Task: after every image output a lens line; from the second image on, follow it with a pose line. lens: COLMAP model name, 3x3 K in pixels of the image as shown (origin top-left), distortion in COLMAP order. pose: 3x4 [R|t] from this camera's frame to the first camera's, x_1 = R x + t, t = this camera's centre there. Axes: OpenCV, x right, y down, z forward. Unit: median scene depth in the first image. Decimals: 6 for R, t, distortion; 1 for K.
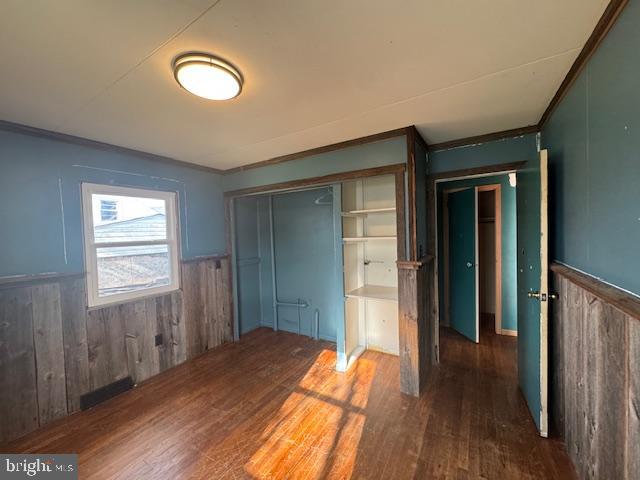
lens RADIAL K [[256.3, 0, 320.0], [0, 256.3, 240.0], [0, 0, 1]] dist [-0.000453, 0.000044]
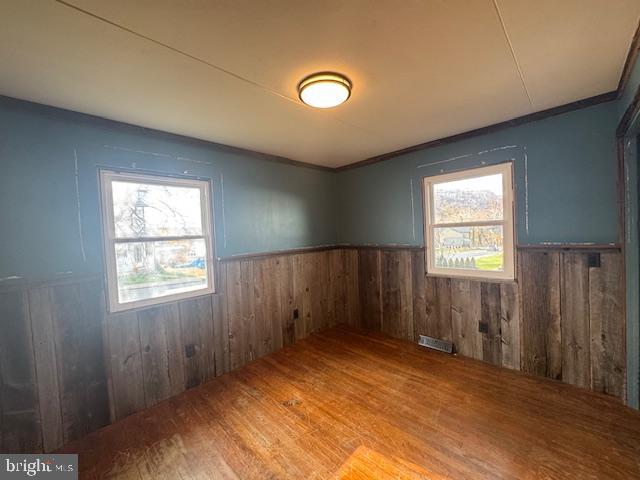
lens RADIAL K [[256.3, 0, 320.0], [0, 256.3, 240.0], [0, 0, 1]] dist [-0.000453, 0.000044]
pose [[-0.212406, 0.074232, -0.974358, 0.381653], [0.023643, 0.997209, 0.070819, -0.010738], [0.976895, -0.007994, -0.213568, 0.593578]]
